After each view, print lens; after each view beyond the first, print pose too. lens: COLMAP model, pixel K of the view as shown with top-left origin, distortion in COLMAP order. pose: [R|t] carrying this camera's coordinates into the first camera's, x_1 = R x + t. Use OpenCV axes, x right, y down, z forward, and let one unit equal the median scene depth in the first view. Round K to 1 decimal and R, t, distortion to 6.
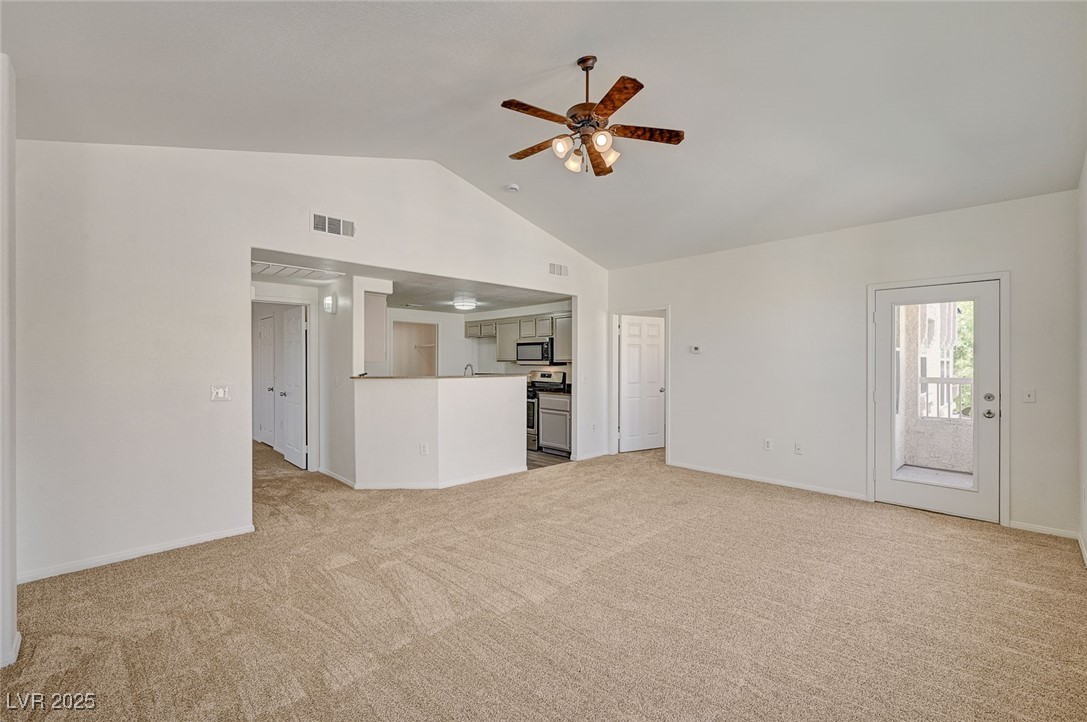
lens RADIAL K [[473.9, 0, 547.7], [0, 473.9, 361.4], [0, 0, 1]] dist [0.003638, -0.000018]
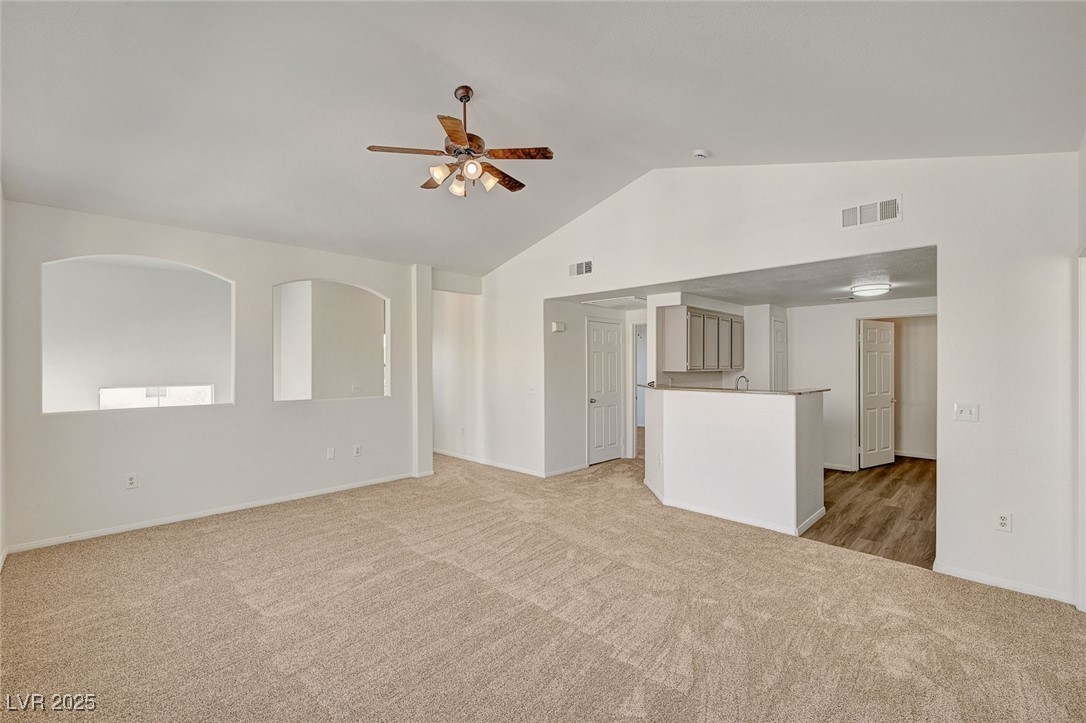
lens RADIAL K [[473.4, 0, 547.2], [0, 473.4, 364.3], [0, 0, 1]] dist [0.003638, -0.000018]
pose [[0.017416, -0.006317, -0.999828, 0.720223], [-0.002490, 0.999977, -0.006361, -0.008488], [0.999845, 0.002601, 0.017400, 0.736181]]
